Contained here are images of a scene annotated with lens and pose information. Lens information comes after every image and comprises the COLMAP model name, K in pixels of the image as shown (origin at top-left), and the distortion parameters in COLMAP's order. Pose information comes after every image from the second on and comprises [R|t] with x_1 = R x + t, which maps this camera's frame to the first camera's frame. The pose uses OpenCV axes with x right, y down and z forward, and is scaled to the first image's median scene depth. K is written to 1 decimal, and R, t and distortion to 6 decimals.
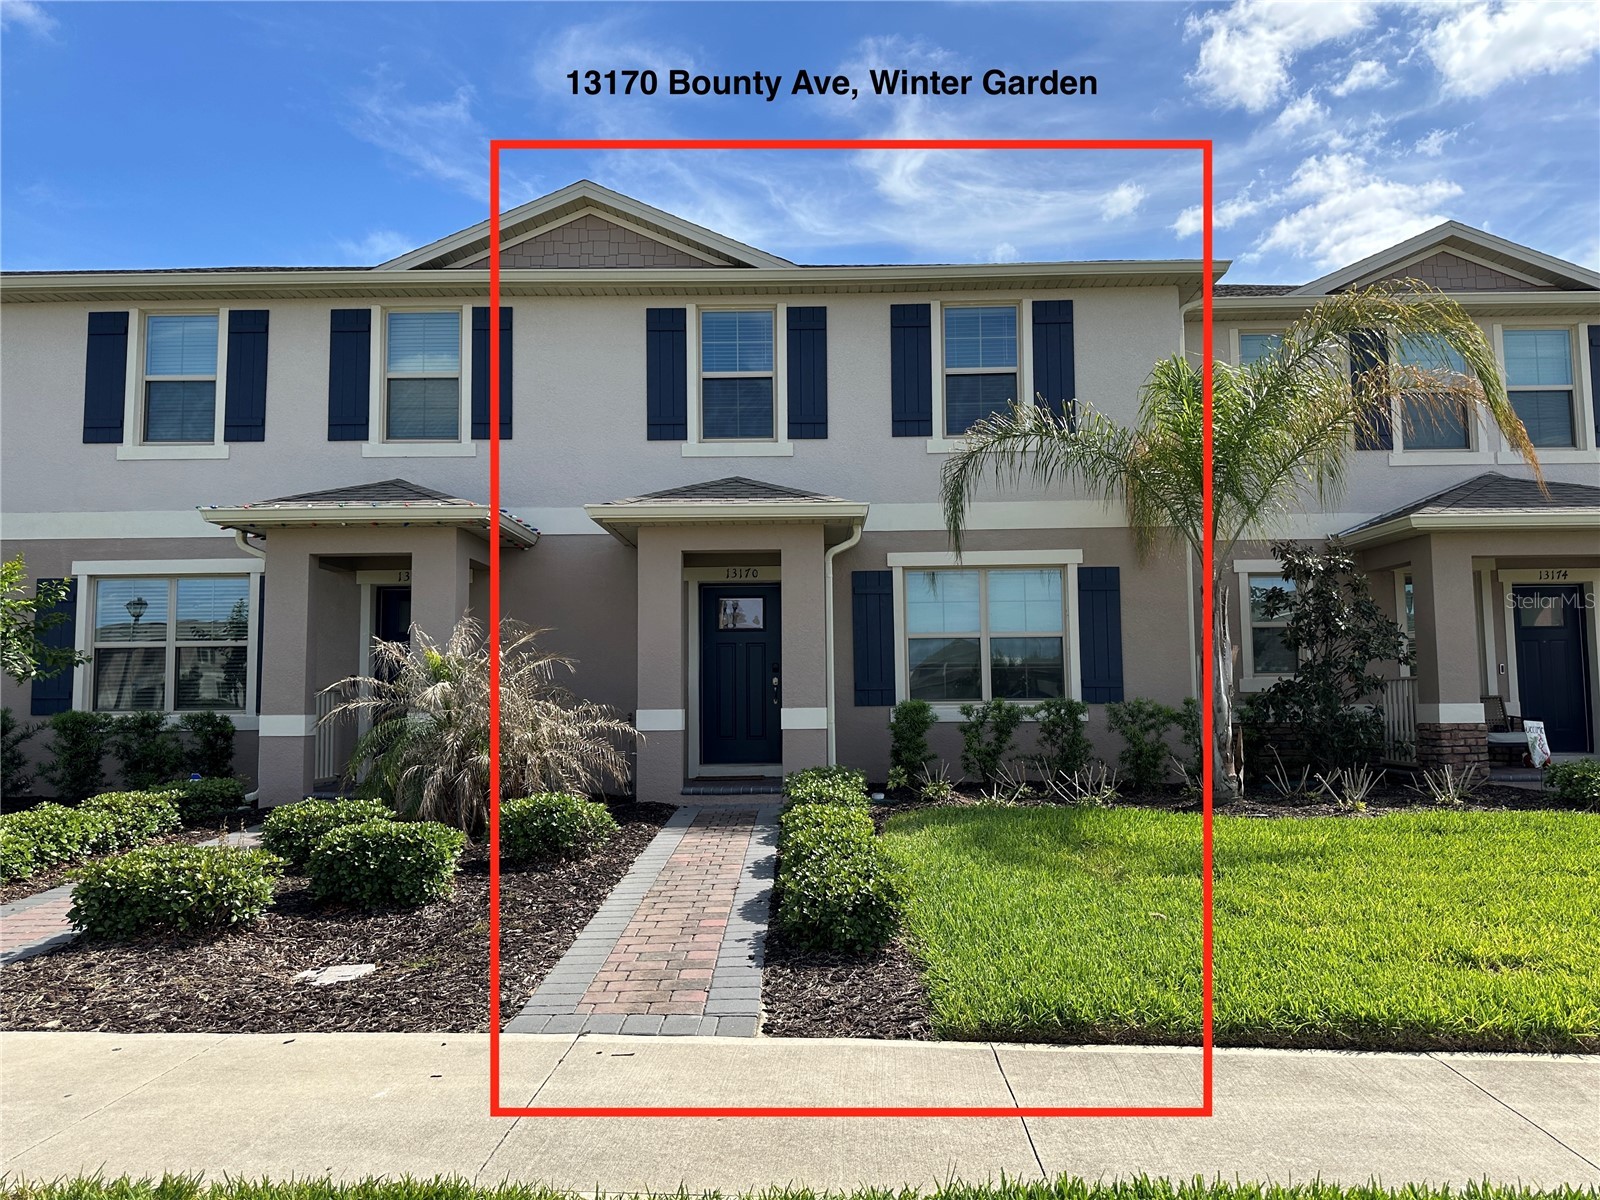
lens RADIAL K [[1113.7, 0, 813.5], [0, 1113.7, 600.0], [0, 0, 1]] dist [0.091937, -0.160811]
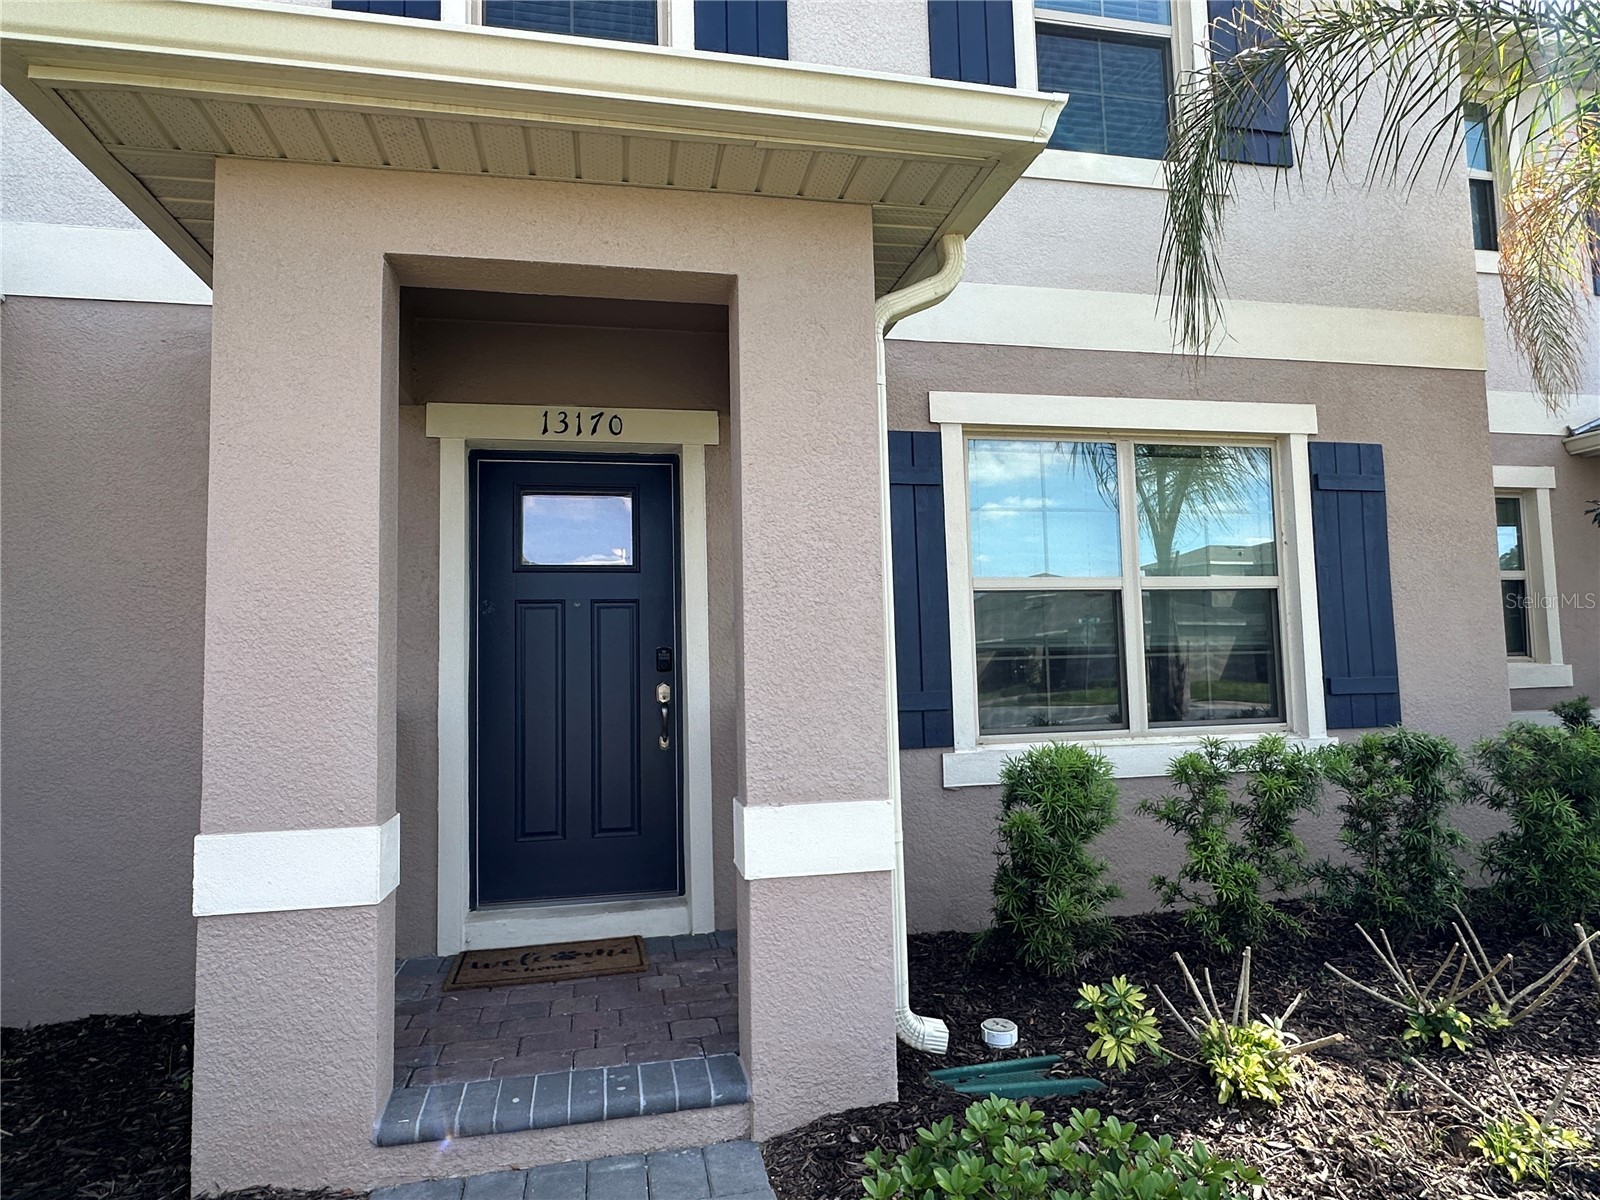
lens RADIAL K [[942.1, 0, 800.0], [0, 942.1, 600.0], [0, 0, 1]] dist [-0.002698, -0.000853]
pose [[0.978686, 0.003624, 0.205333, -0.067973], [-0.005889, 0.999928, 0.010419, 0.041726], [-0.205280, -0.011406, 0.978637, 0.783947]]
